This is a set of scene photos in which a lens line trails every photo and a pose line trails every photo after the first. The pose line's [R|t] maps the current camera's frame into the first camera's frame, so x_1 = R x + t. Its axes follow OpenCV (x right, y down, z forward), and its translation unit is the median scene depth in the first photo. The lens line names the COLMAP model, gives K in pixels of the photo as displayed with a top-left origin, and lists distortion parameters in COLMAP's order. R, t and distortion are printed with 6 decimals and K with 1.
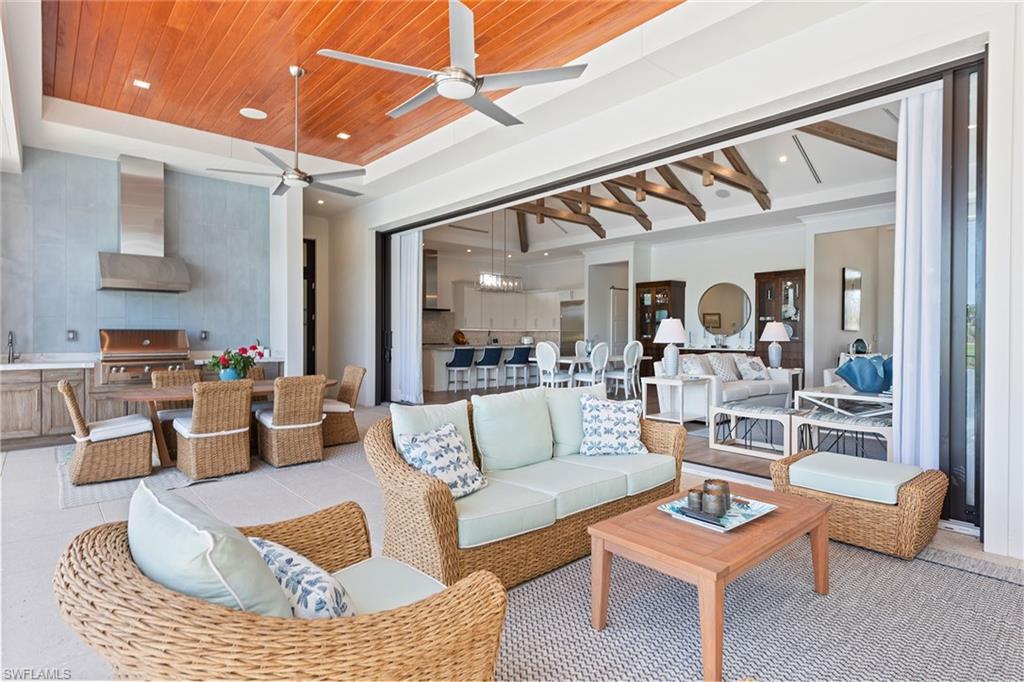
lens RADIAL K [[539.5, 0, 513.2], [0, 539.5, 344.4], [0, 0, 1]] dist [-0.000547, -0.000015]
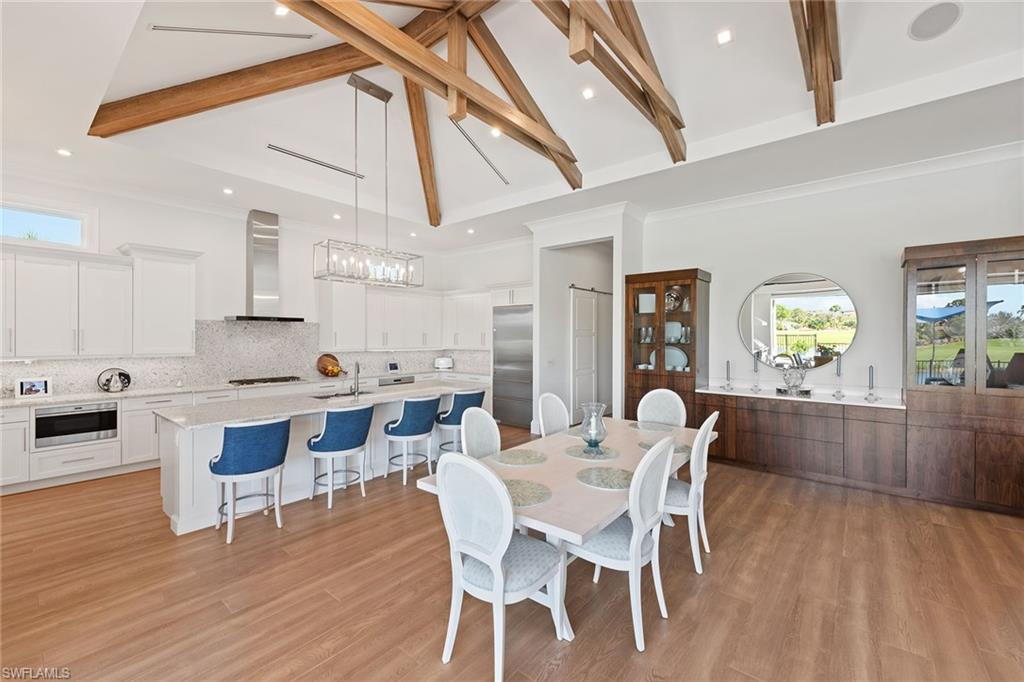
lens RADIAL K [[422.4, 0, 505.1], [0, 422.4, 345.0], [0, 0, 1]] dist [0.004259, 0.000148]
pose [[0.989492, -0.004615, 0.144514, 0.030119], [0.004275, 0.999987, 0.002667, -0.037145], [-0.144524, -0.002021, 0.989499, 0.525414]]
